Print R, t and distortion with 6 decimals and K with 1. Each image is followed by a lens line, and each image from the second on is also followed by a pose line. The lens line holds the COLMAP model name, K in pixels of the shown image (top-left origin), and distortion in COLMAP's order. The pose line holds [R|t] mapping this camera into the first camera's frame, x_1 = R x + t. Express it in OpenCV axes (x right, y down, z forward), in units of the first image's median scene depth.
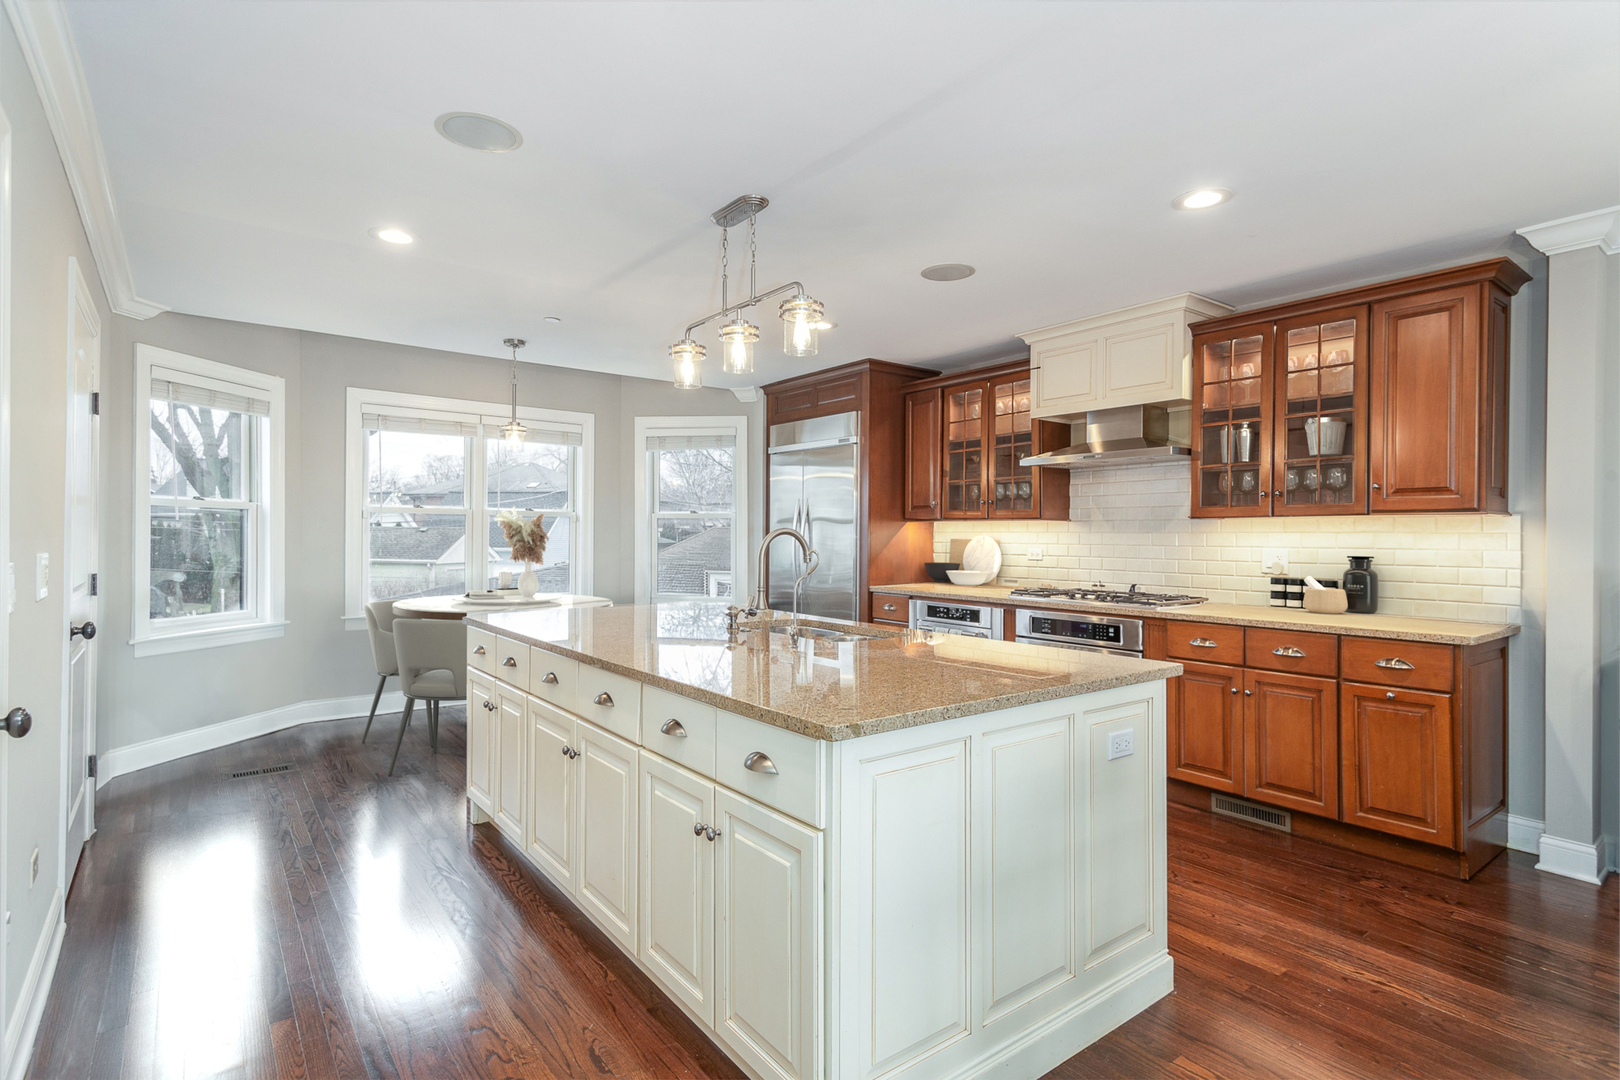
lens RADIAL K [[826.8, 0, 810.0], [0, 826.8, 540.0], [0, 0, 1]] dist [0.039966, -0.024843]
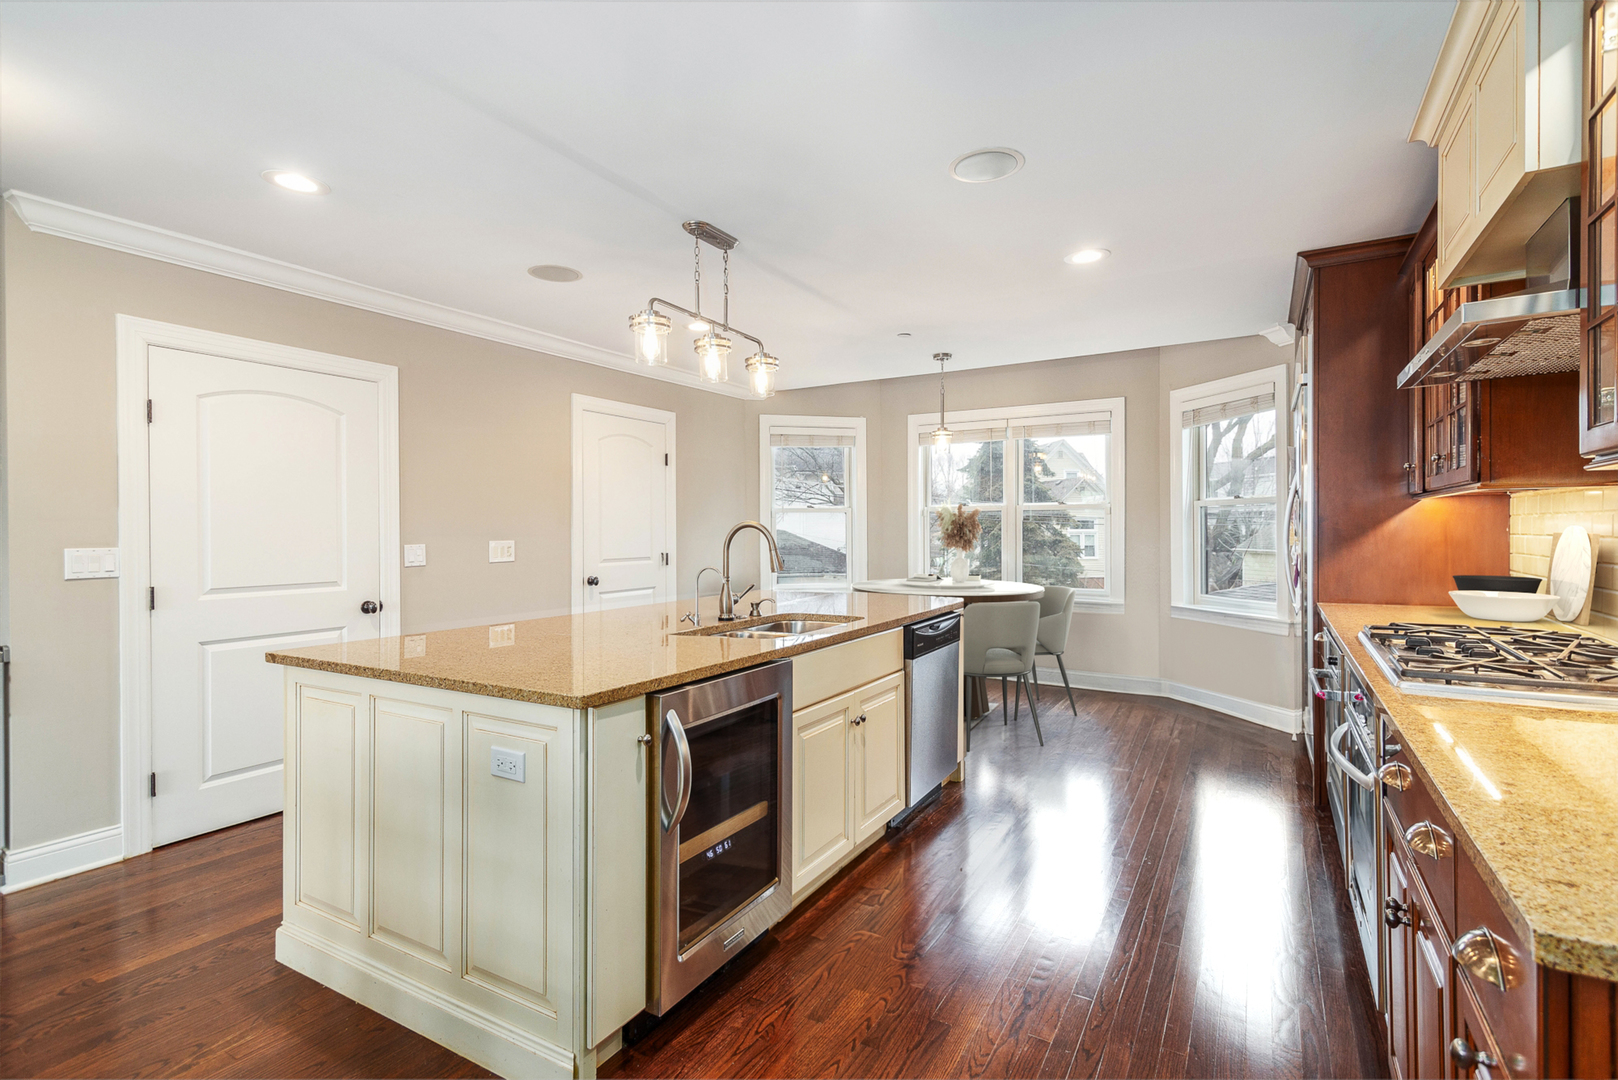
lens RADIAL K [[786.3, 0, 772.4], [0, 786.3, 542.3], [0, 0, 1]] dist [0.070257, 0.000005]
pose [[0.338707, 0.009293, -0.940846, 0.569562], [0.000754, 0.999948, 0.010148, -0.000578], [0.940892, -0.004147, 0.338682, 0.435877]]
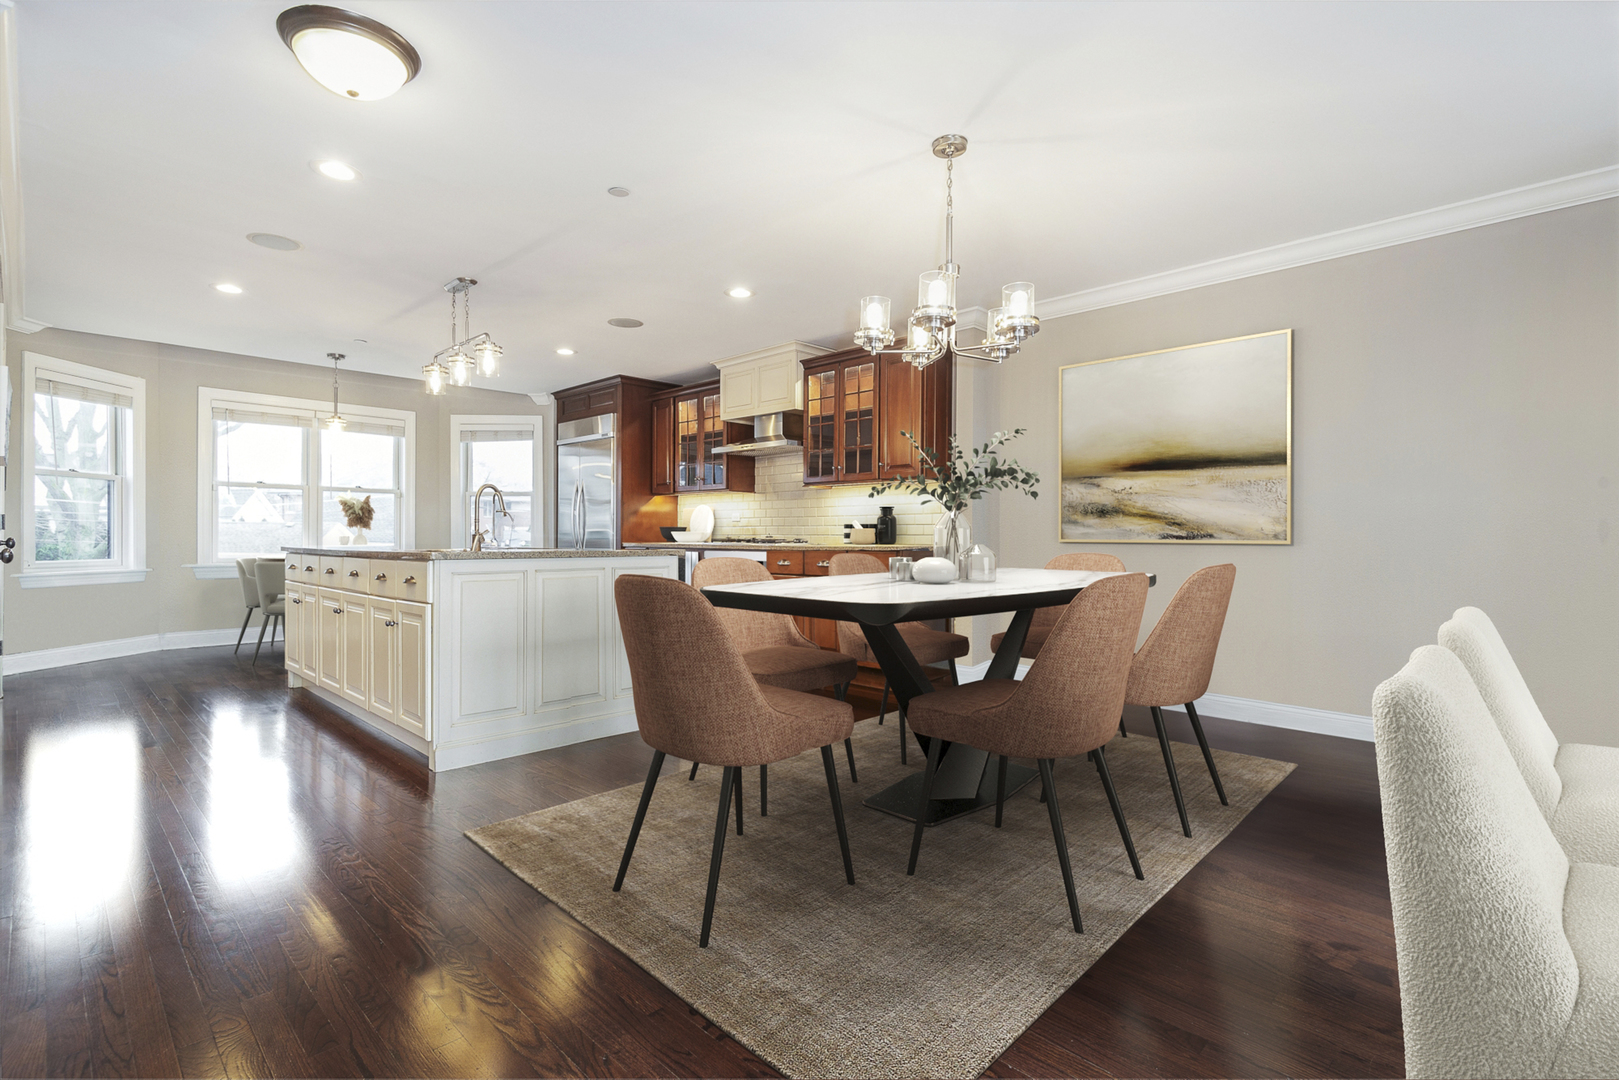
lens RADIAL K [[786.1, 0, 809.5], [0, 786.1, 540.0], [0, 0, 1]] dist [-0.000224, 0.000133]
pose [[0.989417, -0.002146, 0.145085, 0.208997], [0.002000, 0.999997, 0.001153, 0.055738], [-0.145087, -0.000851, 0.989419, -0.348558]]
